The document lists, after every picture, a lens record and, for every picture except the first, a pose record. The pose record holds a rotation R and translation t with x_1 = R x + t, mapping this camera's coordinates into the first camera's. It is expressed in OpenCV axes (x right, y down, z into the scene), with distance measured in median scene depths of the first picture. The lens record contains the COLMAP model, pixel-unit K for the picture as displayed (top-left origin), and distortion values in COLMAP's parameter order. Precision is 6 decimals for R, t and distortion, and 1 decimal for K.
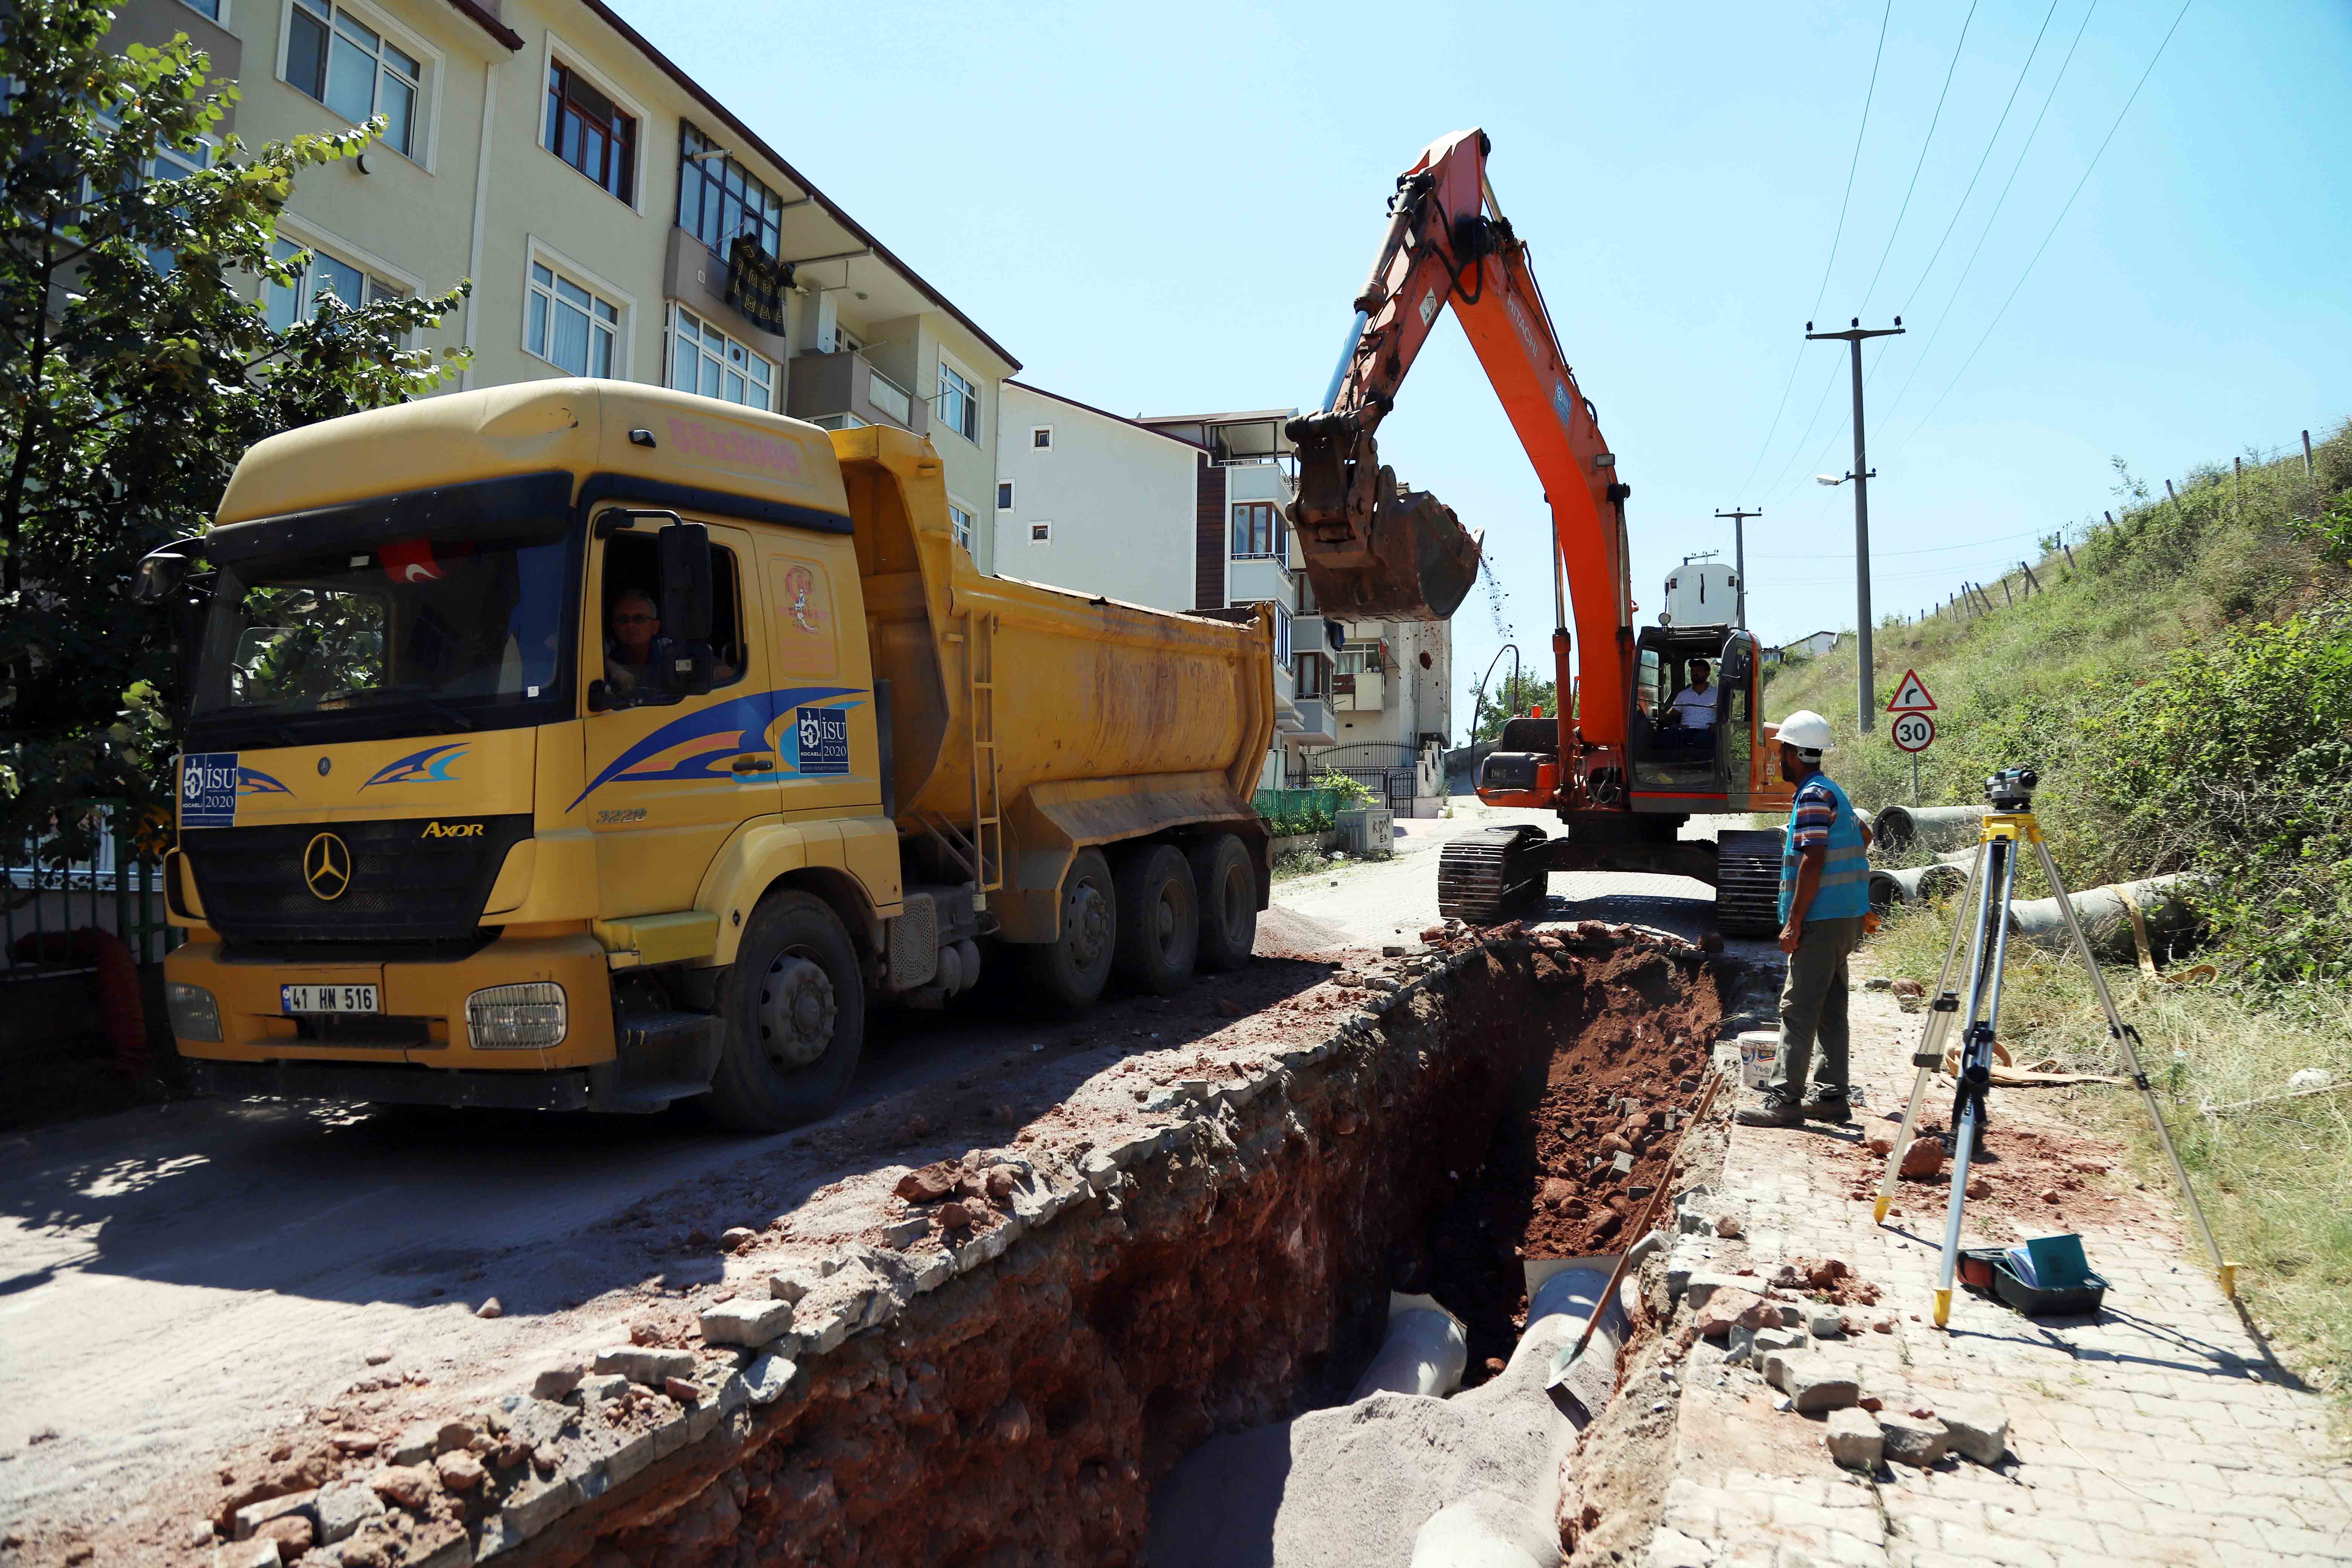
lens RADIAL K [[1593.8, 0, 1184.6], [0, 1593.8, 802.8], [0, 0, 1]] dist [-0.129202, 0.074934]
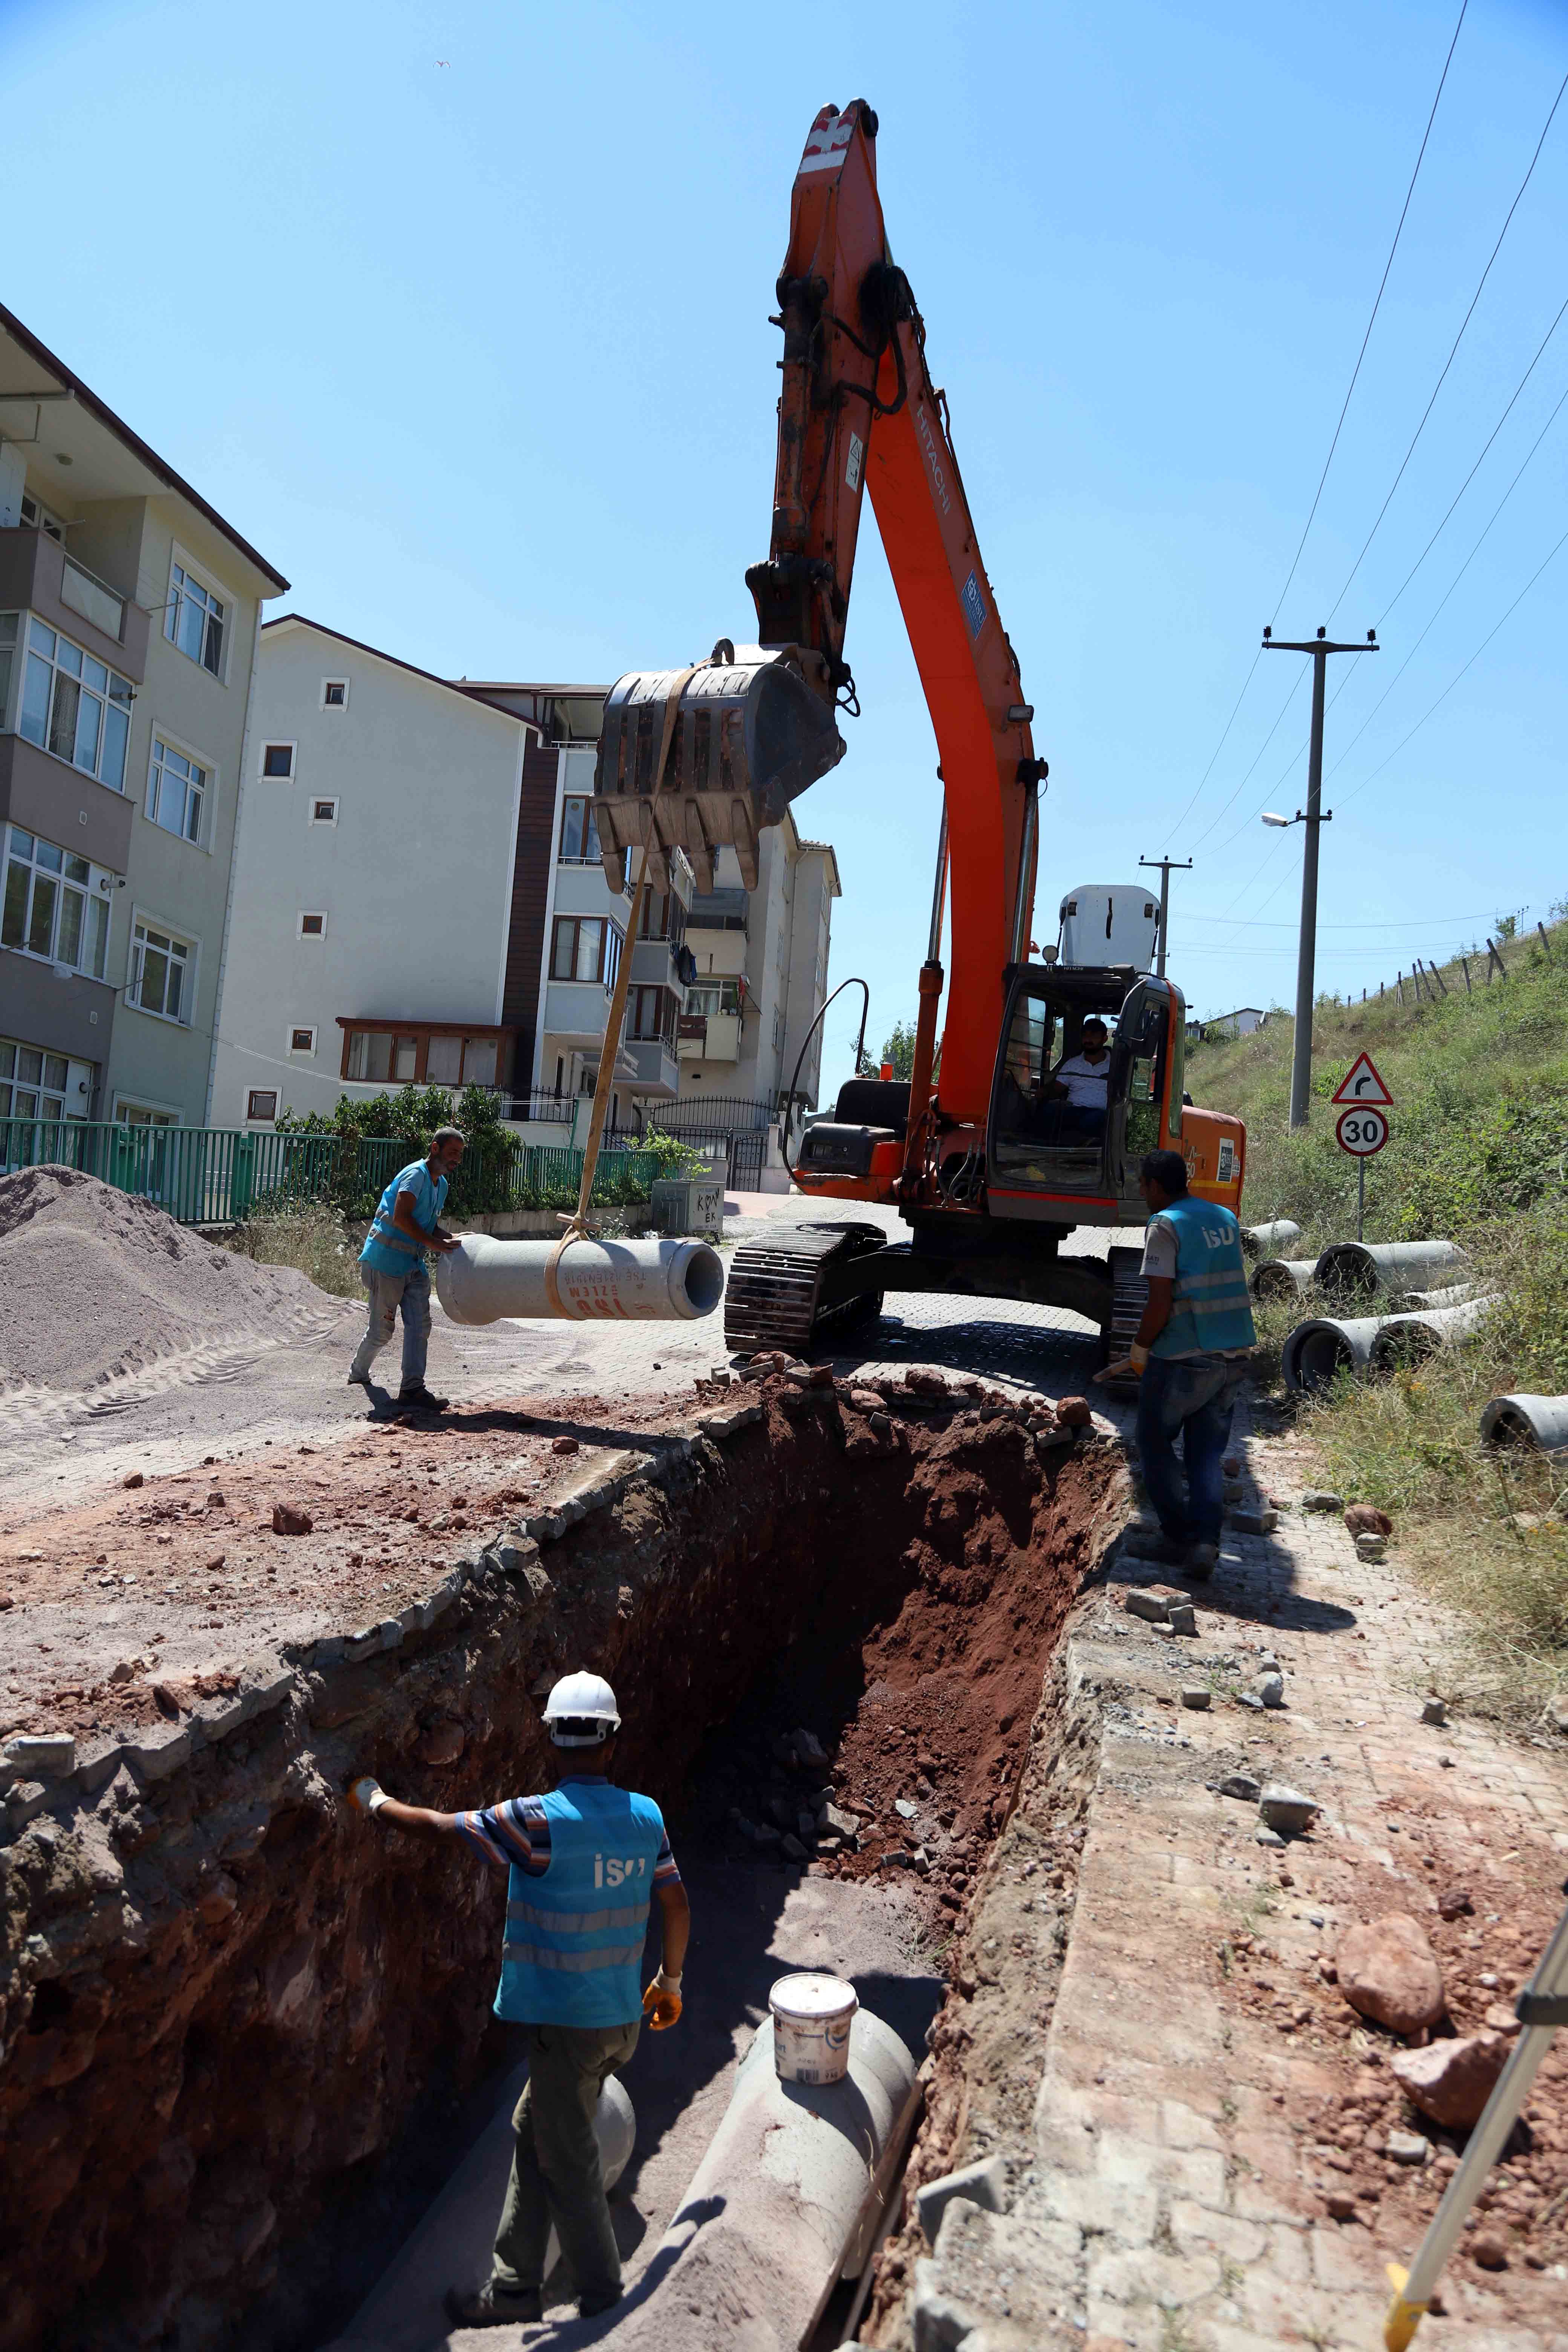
lens RADIAL K [[1795.5, 0, 791.9], [0, 1795.5, 1182.6], [0, 0, 1]] dist [-0.095714, 0.088978]
pose [[0.987495, 0.062643, 0.144668, 0.104311], [-0.064396, 0.997897, 0.007459, -0.015341], [-0.143896, -0.016682, 0.989452, 0.290041]]
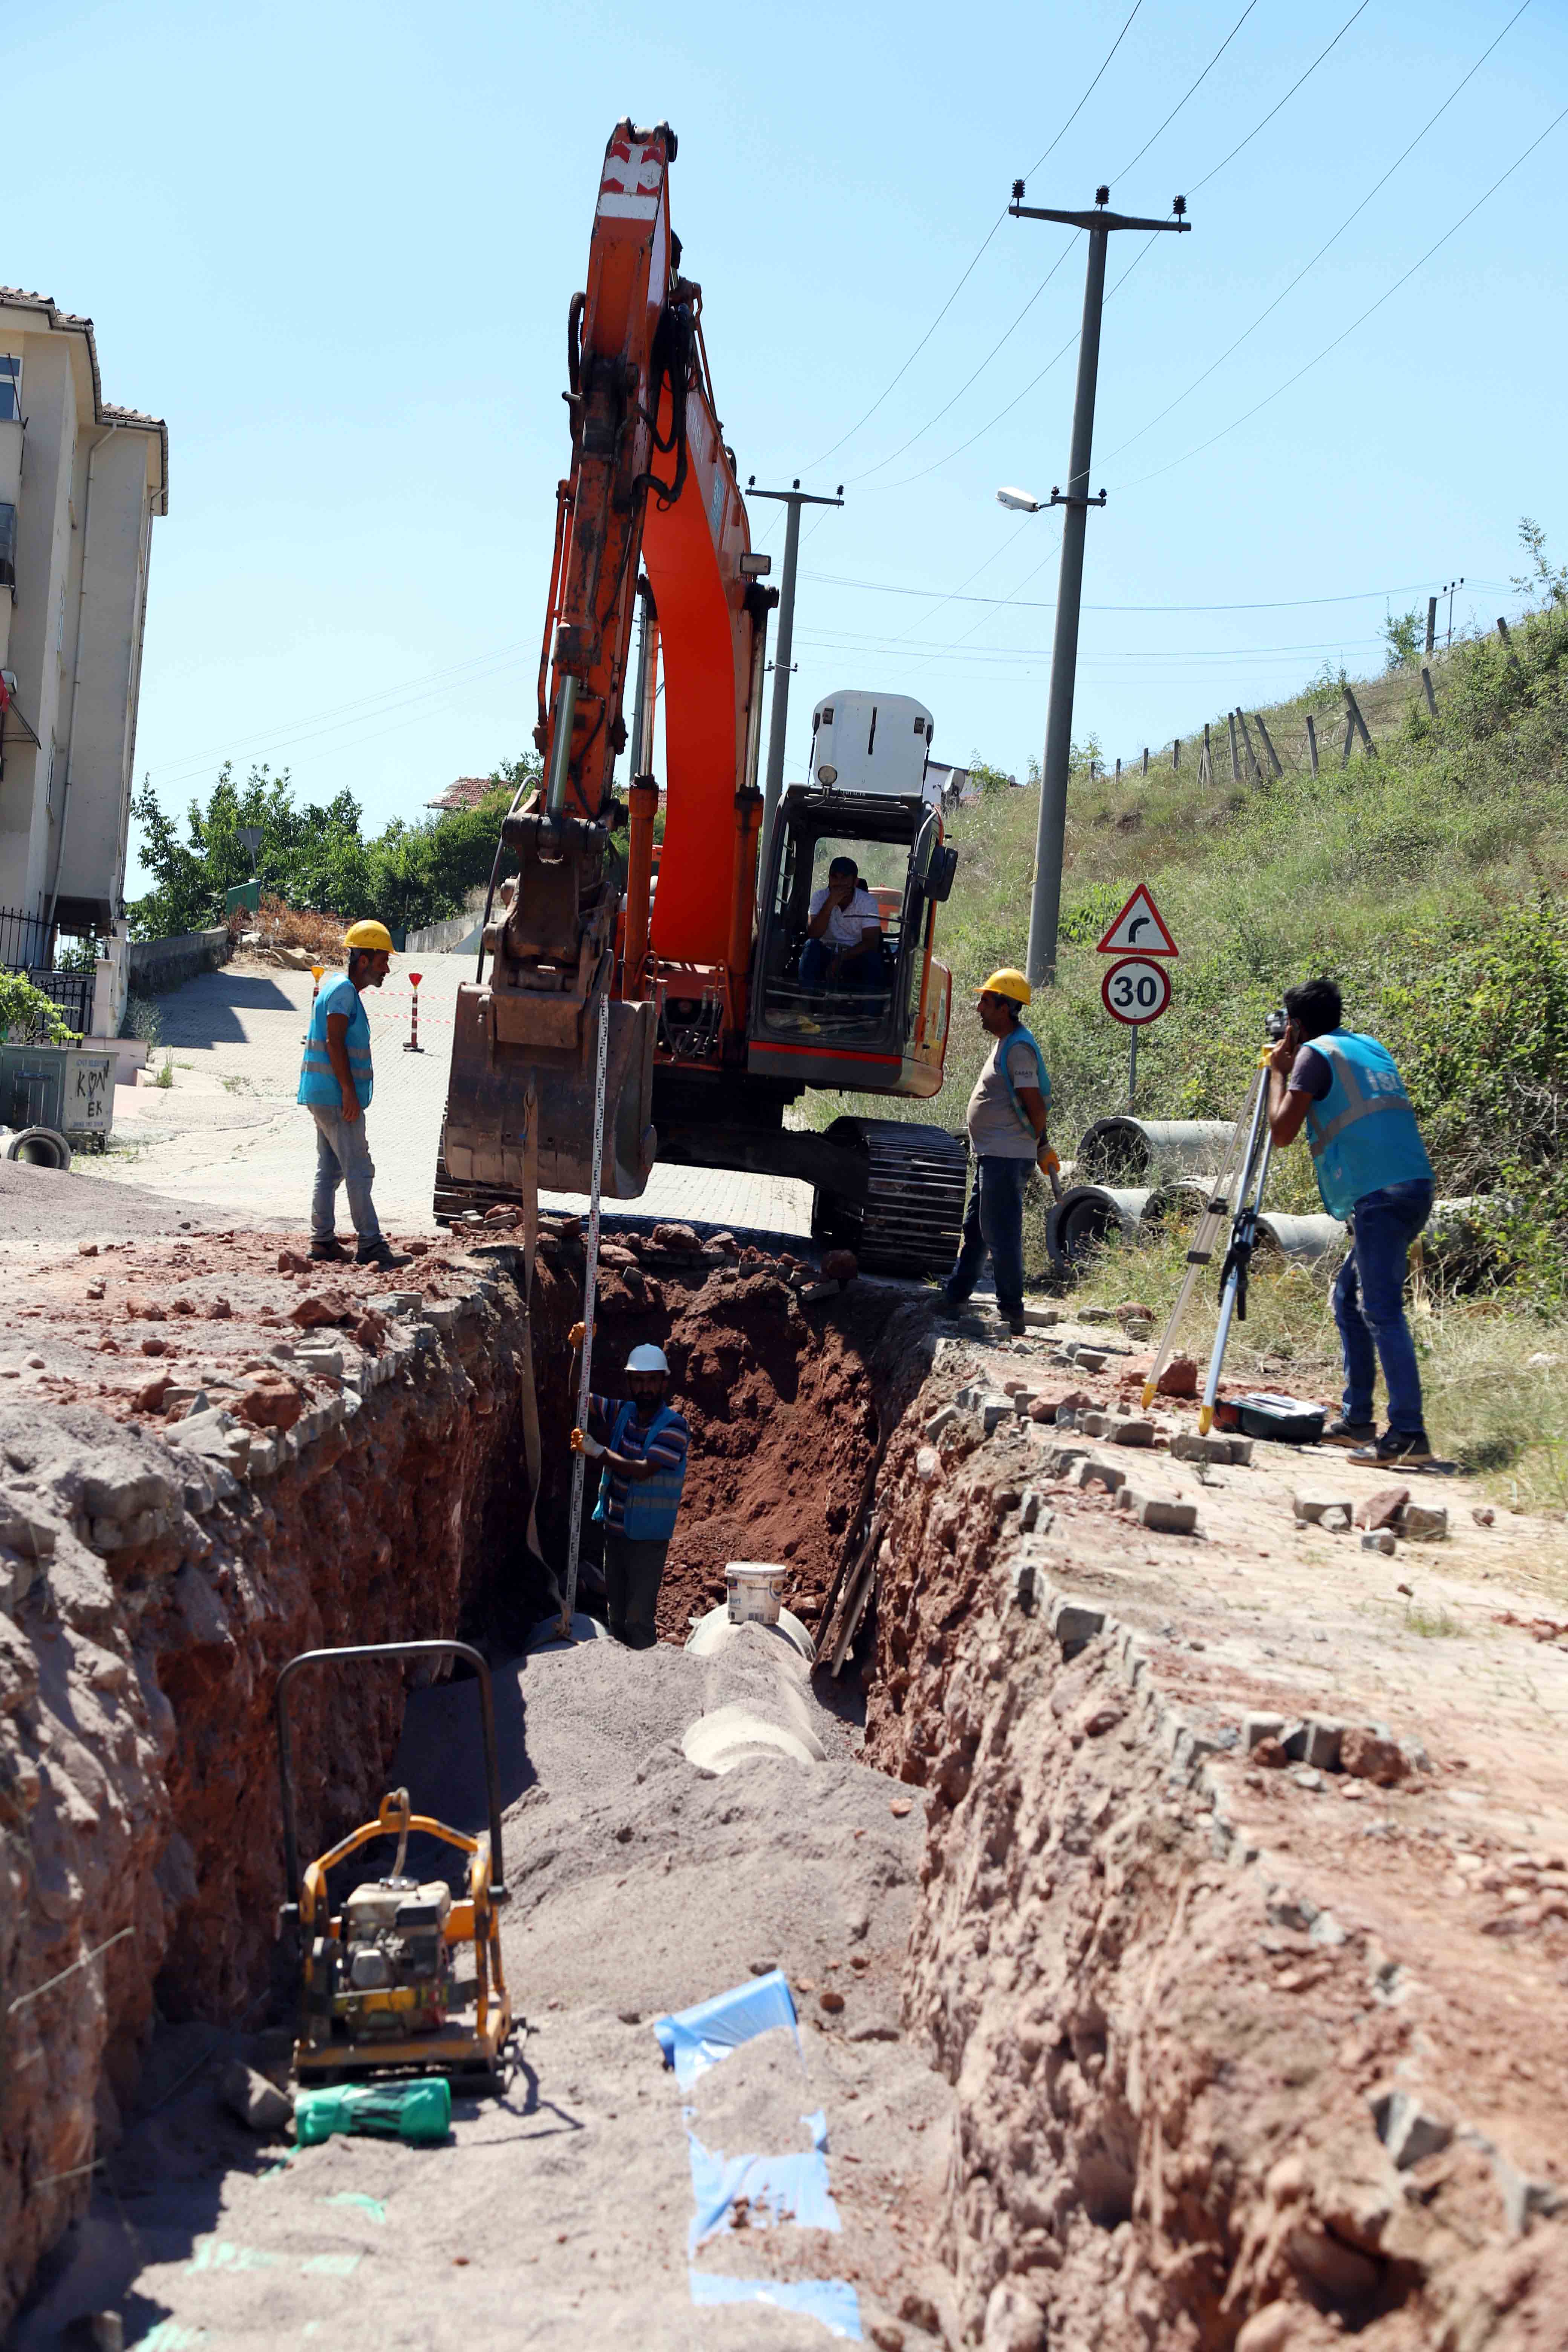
lens RADIAL K [[4093.9, 0, 782.9], [0, 4093.9, 1216.2], [0, 0, 1]] dist [0.233852, 0.050580]
pose [[0.928305, 0.075781, 0.364016, -0.444242], [-0.087277, 0.996068, 0.015211, 0.056446], [-0.361432, -0.045891, 0.931269, -0.834229]]
